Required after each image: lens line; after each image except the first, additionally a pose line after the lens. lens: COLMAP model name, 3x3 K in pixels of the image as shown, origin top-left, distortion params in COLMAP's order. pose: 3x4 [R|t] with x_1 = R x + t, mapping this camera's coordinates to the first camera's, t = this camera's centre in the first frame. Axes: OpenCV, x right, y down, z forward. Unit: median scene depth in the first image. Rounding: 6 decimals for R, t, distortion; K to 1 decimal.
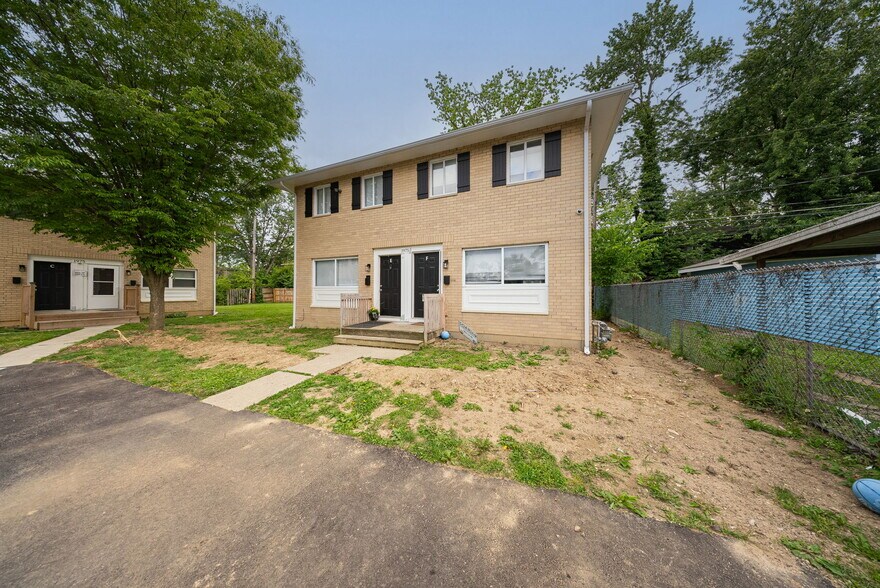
lens RADIAL K [[257.3, 0, 436.0], [0, 257.3, 289.7], [0, 0, 1]] dist [0.000109, -0.000043]
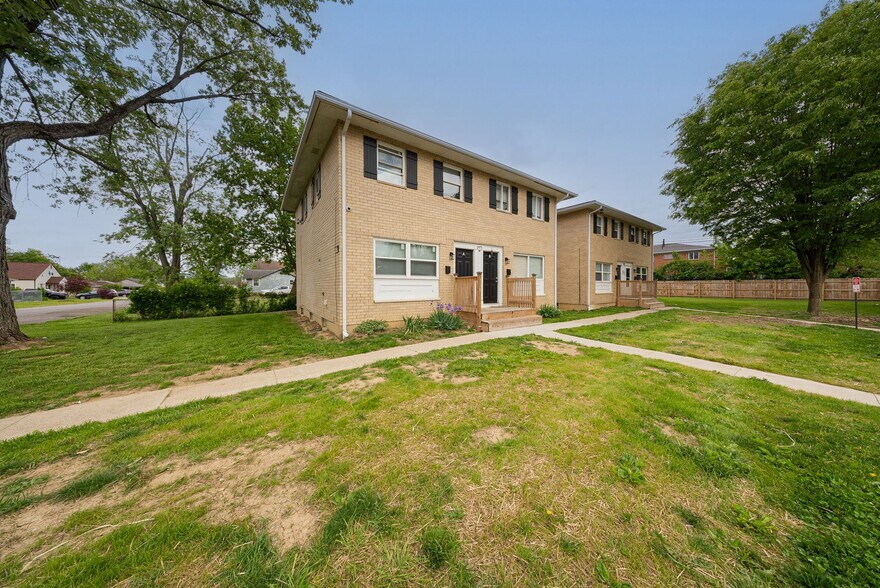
lens RADIAL K [[257.3, 0, 436.0], [0, 257.3, 289.7], [0, 0, 1]] dist [0.000109, -0.000043]
pose [[0.511643, -0.020705, 0.858948, -1.236120], [-0.015203, 0.999335, 0.033145, 0.004489], [-0.859063, -0.030017, 0.510988, 0.566319]]
